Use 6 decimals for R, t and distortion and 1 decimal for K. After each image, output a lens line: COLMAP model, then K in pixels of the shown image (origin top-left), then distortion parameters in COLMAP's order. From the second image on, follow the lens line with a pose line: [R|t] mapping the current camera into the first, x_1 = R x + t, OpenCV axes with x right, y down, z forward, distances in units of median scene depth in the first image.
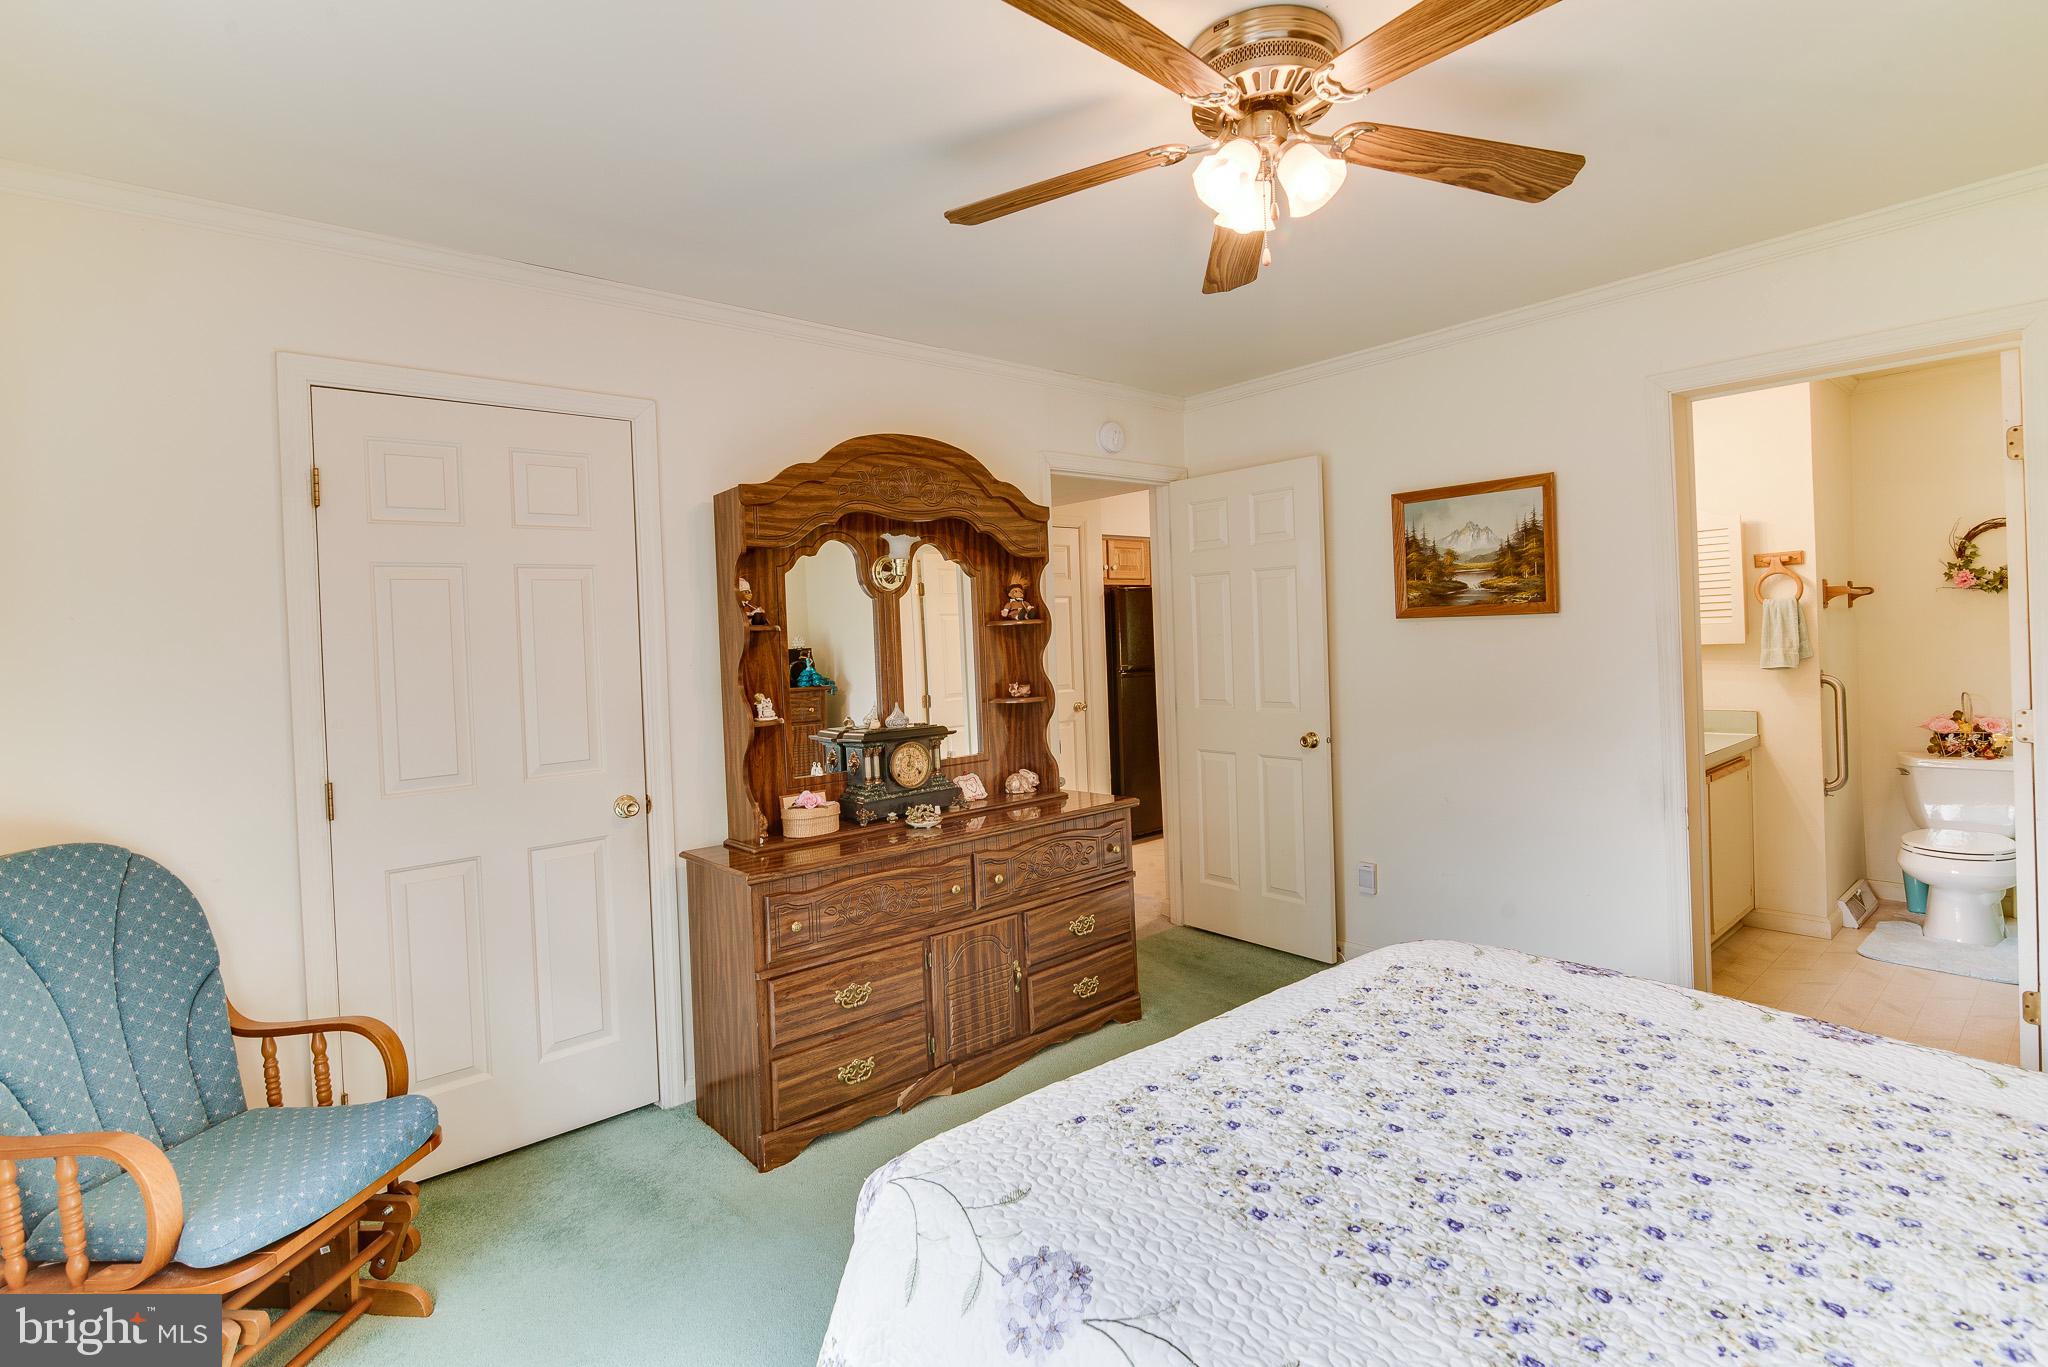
lens RADIAL K [[967.2, 0, 1027.6], [0, 967.2, 666.1], [0, 0, 1]] dist [-0.015086, 0.002475]
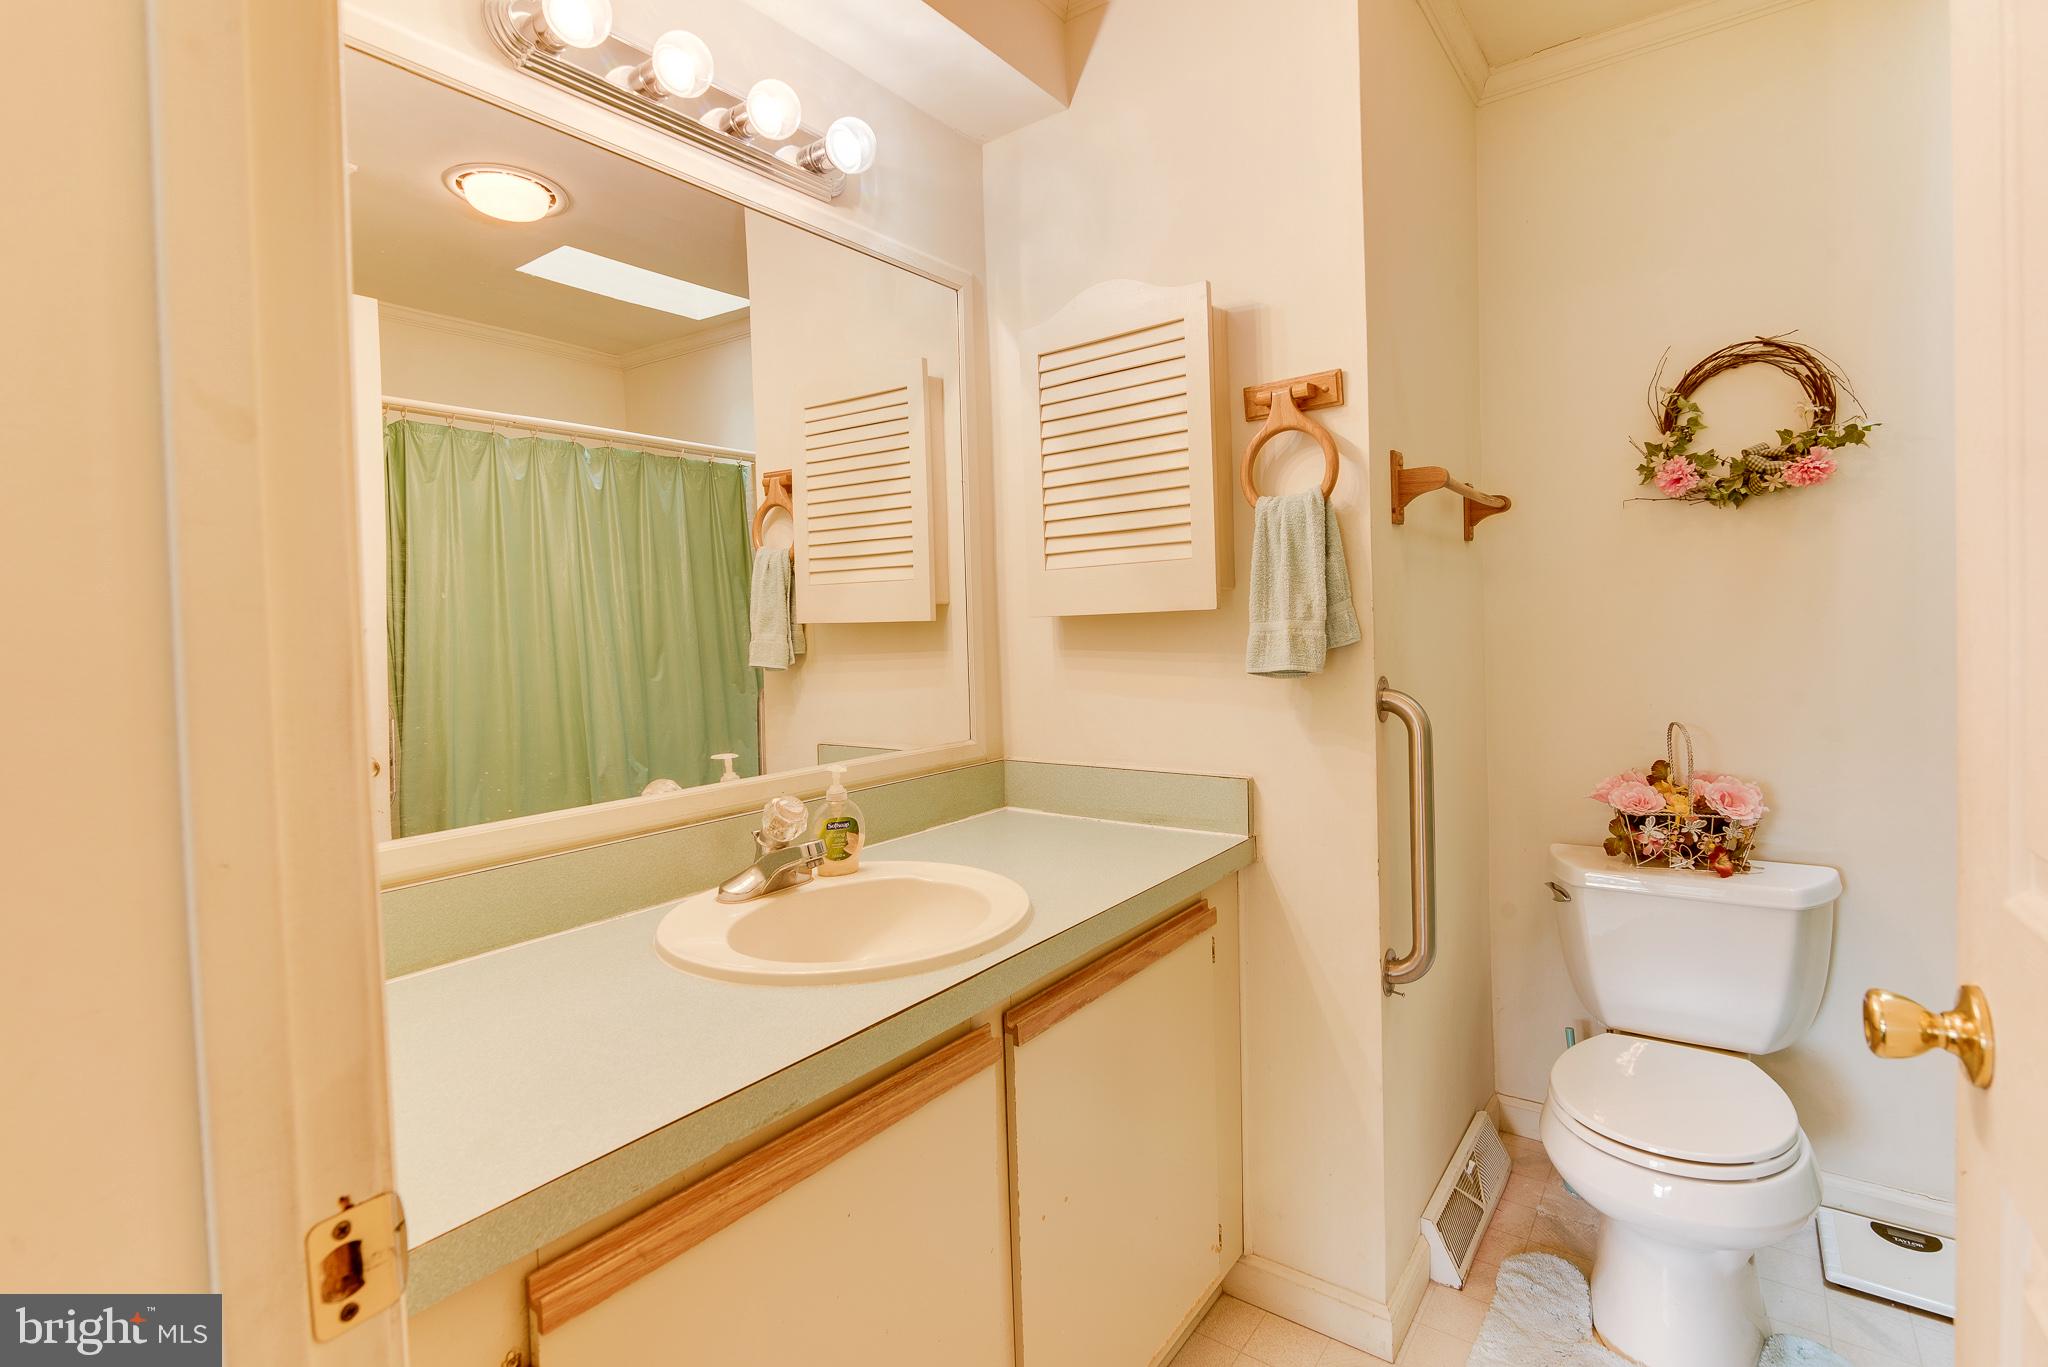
lens RADIAL K [[967.2, 0, 1022.5], [0, 967.2, 676.1], [0, 0, 1]] dist [-0.015086, 0.002475]
pose [[0.974590, -0.005101, 0.223938, 0.581496], [0.000069, 0.999747, 0.022474, -0.005347], [-0.223997, -0.021888, 0.974344, 0.631059]]
